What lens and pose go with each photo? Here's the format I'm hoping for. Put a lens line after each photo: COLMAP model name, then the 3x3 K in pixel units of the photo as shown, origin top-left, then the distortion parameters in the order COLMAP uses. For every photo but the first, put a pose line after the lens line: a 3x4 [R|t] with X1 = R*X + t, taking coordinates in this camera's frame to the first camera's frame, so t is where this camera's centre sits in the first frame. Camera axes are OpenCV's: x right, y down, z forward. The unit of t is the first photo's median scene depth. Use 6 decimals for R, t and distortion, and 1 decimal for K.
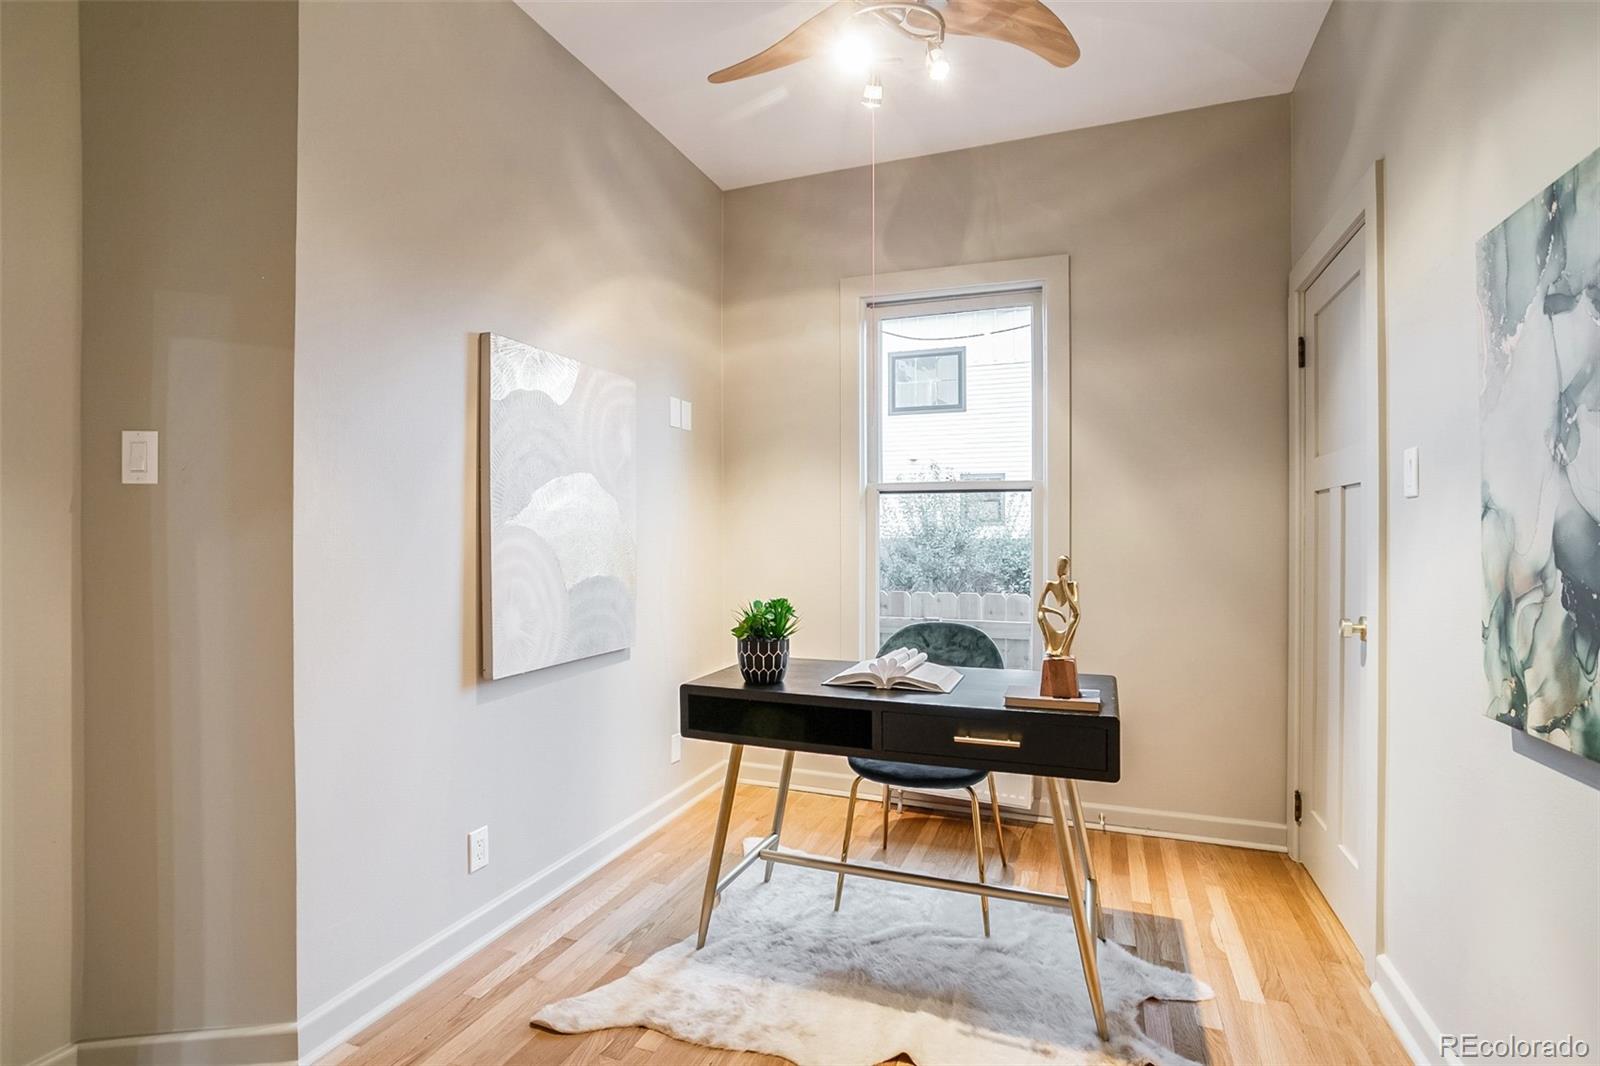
lens RADIAL K [[771.2, 0, 791.8], [0, 771.2, 533.7], [0, 0, 1]] dist [-0.063342, 0.034244]
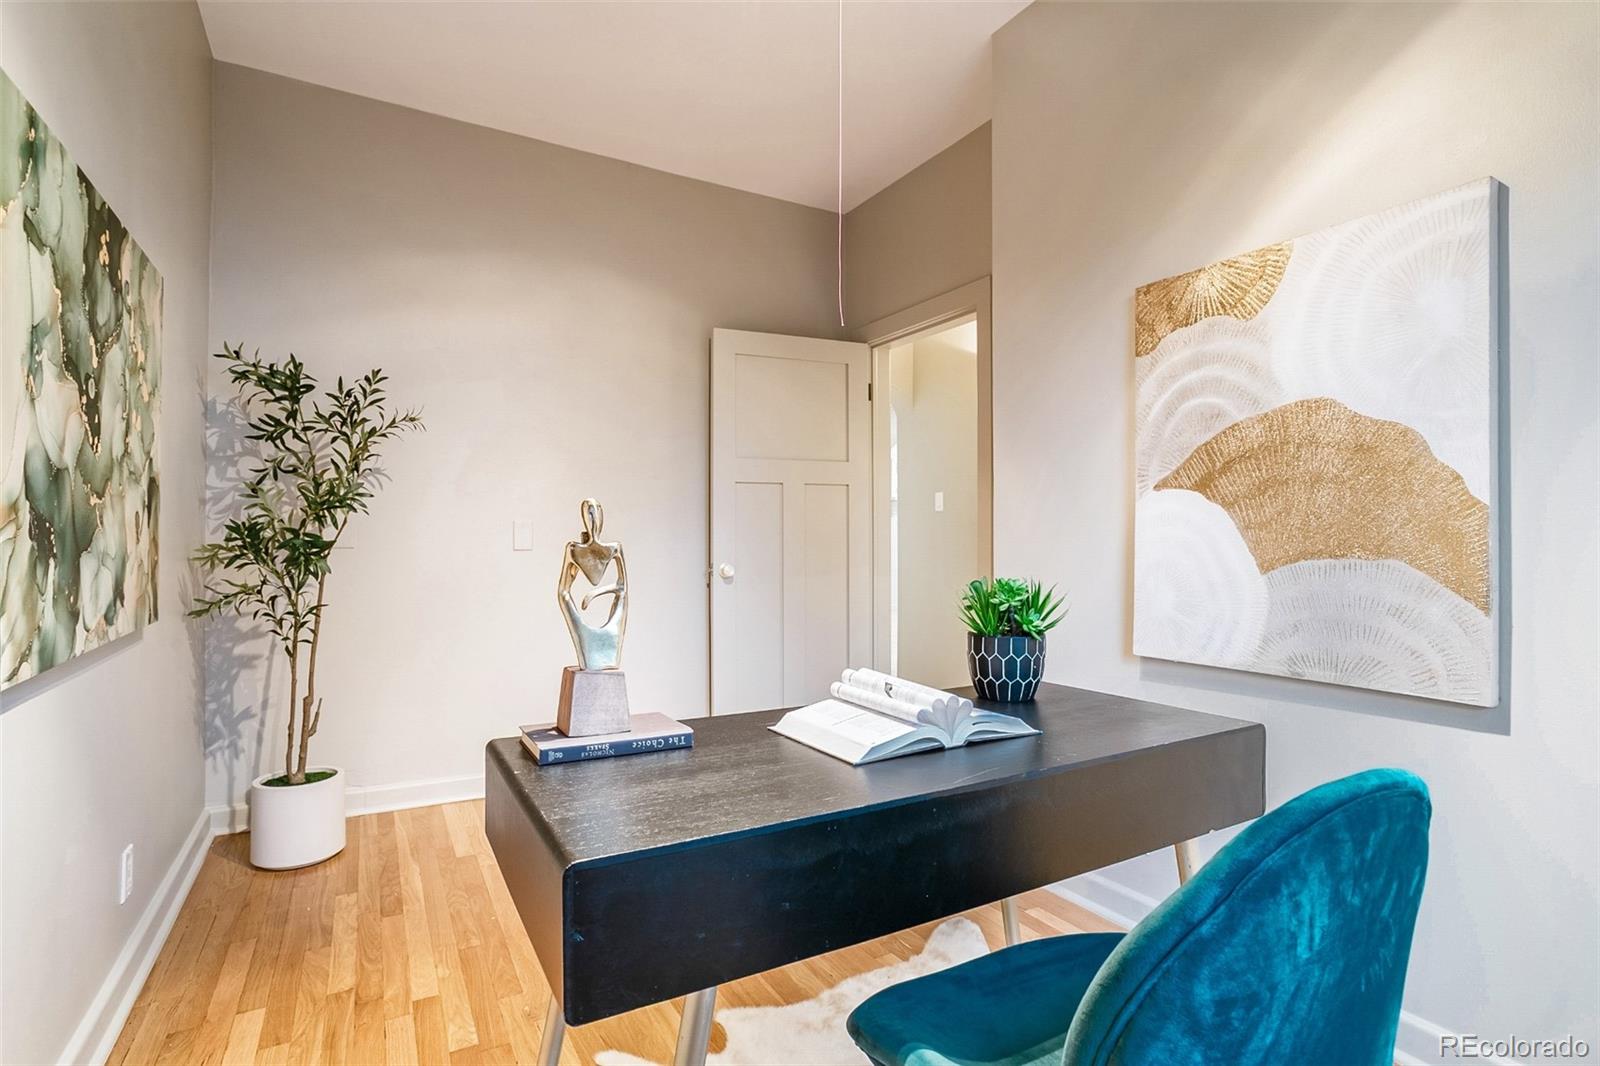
lens RADIAL K [[771.2, 0, 791.8], [0, 771.2, 533.7], [0, 0, 1]] dist [-0.063342, 0.034244]
pose [[-0.624217, -0.007986, -0.781210, 0.701574], [-0.001830, 0.999960, -0.008759, 0.058866], [0.781249, -0.004038, -0.624206, 1.447955]]
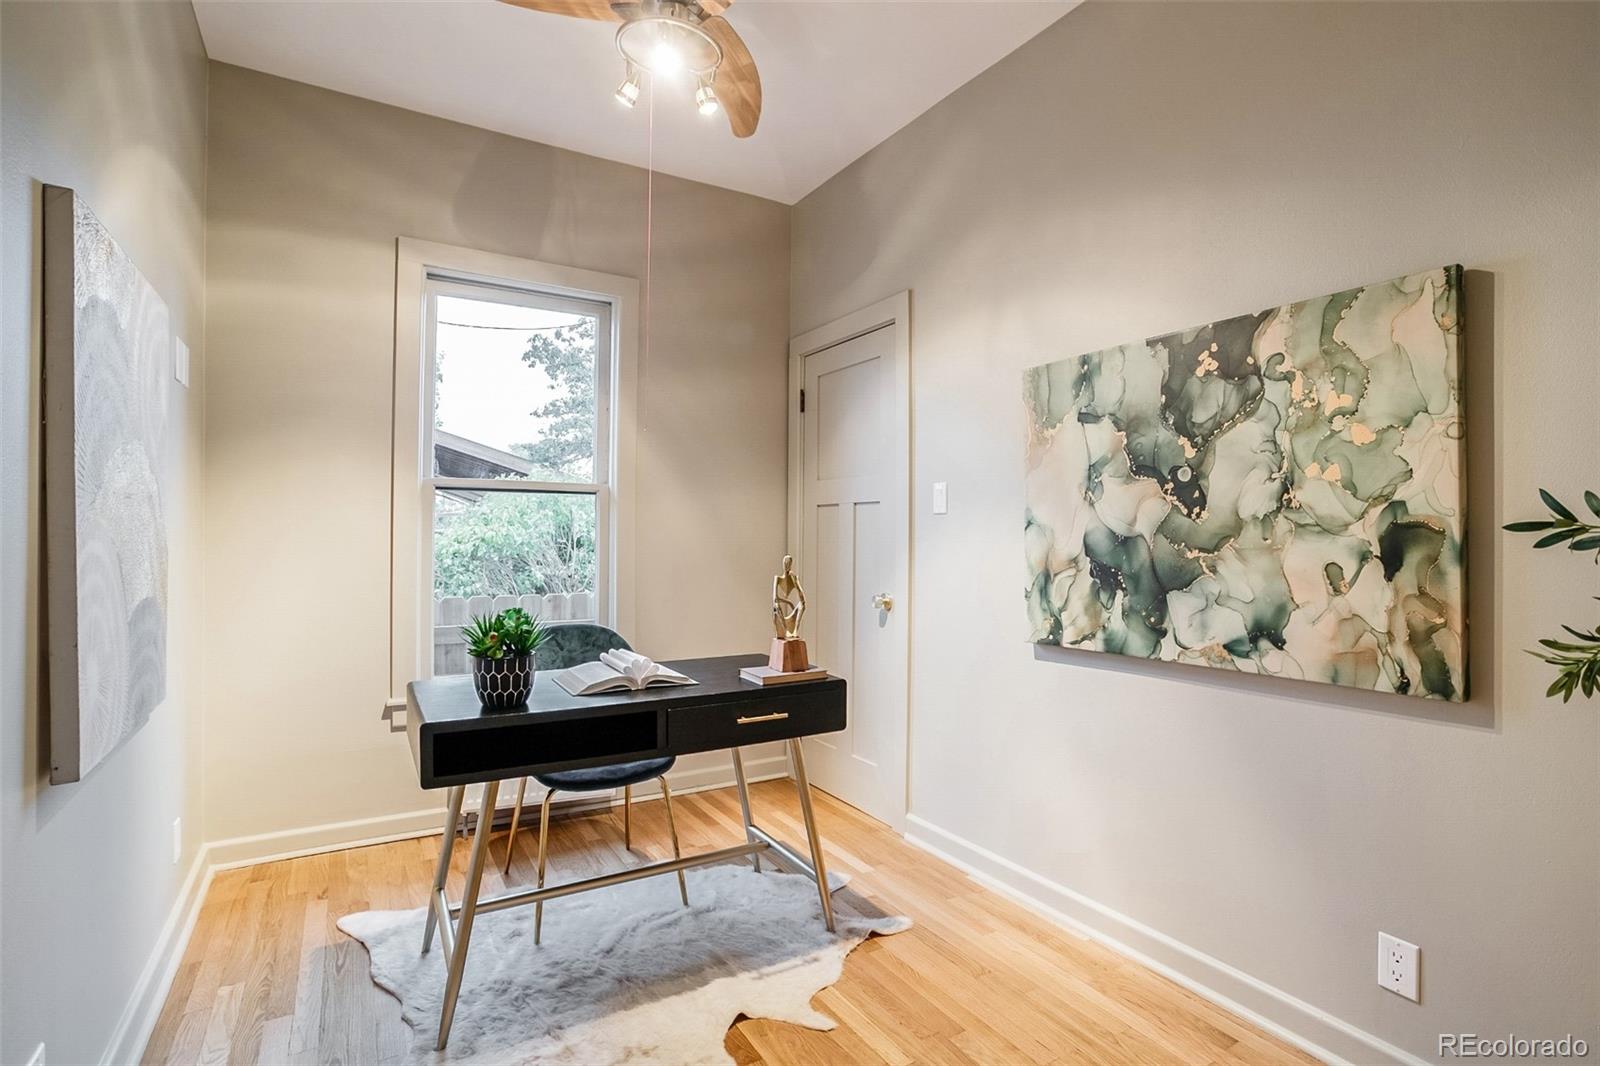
lens RADIAL K [[771.2, 0, 791.8], [0, 771.2, 533.7], [0, 0, 1]] dist [-0.063342, 0.034244]
pose [[0.612523, 0.004659, 0.790439, -0.590264], [-0.006000, 0.999981, -0.001244, -0.003120], [-0.790430, -0.003981, 0.612540, 0.241997]]
